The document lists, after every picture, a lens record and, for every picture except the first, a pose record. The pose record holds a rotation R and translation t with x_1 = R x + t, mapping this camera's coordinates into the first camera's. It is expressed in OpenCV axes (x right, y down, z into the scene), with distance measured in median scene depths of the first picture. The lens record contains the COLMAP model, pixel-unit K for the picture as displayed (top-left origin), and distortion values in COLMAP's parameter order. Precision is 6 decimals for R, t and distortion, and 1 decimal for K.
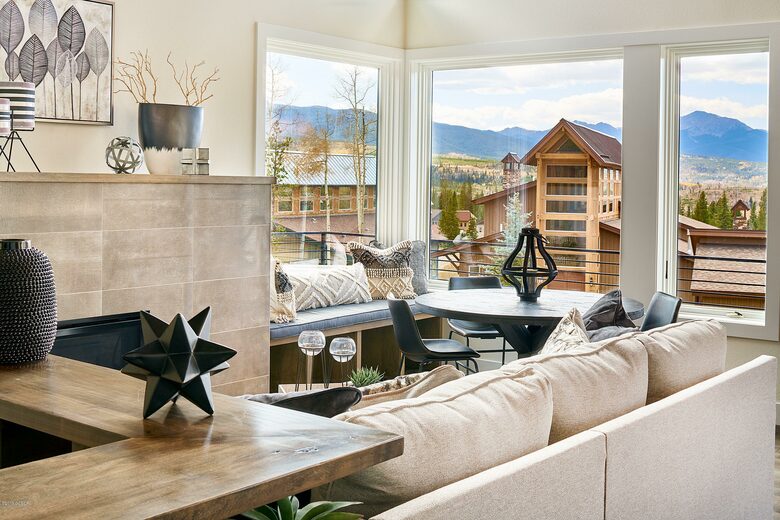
lens RADIAL K [[1249.8, 0, 390.0], [0, 1249.8, 260.0], [0, 0, 1]] dist [0.000319, -0.030545]
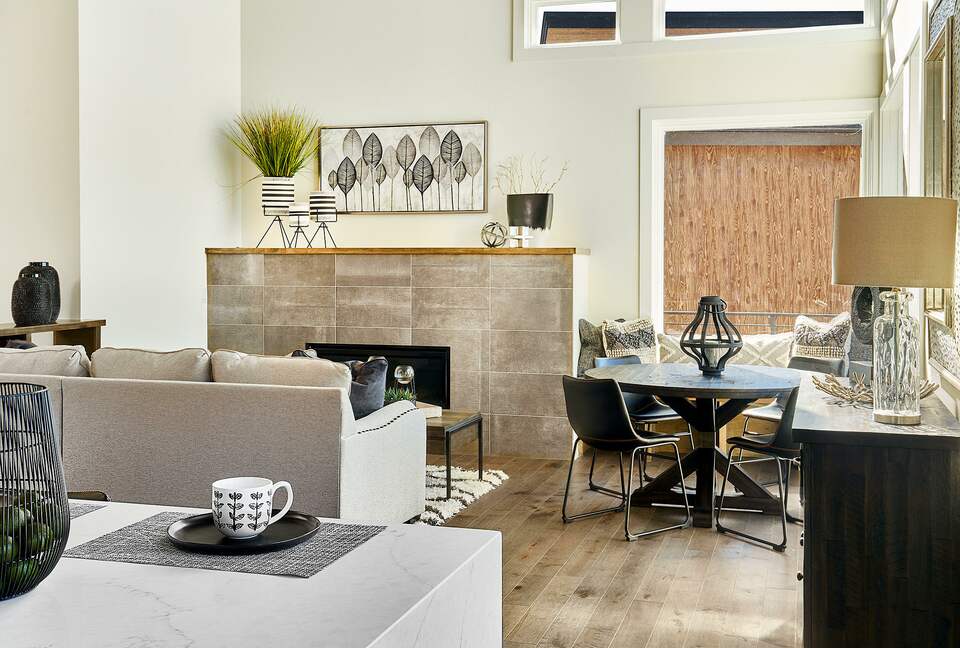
lens RADIAL K [[1556.4, 0, 480.0], [0, 1556.4, 324.0], [0, 0, 1]] dist [0.001041, -0.032712]
pose [[0.124977, 0.023657, -0.991878, 1.487562], [-0.066040, 0.997697, 0.015474, -0.013251], [0.989959, 0.063570, 0.126251, 0.810198]]
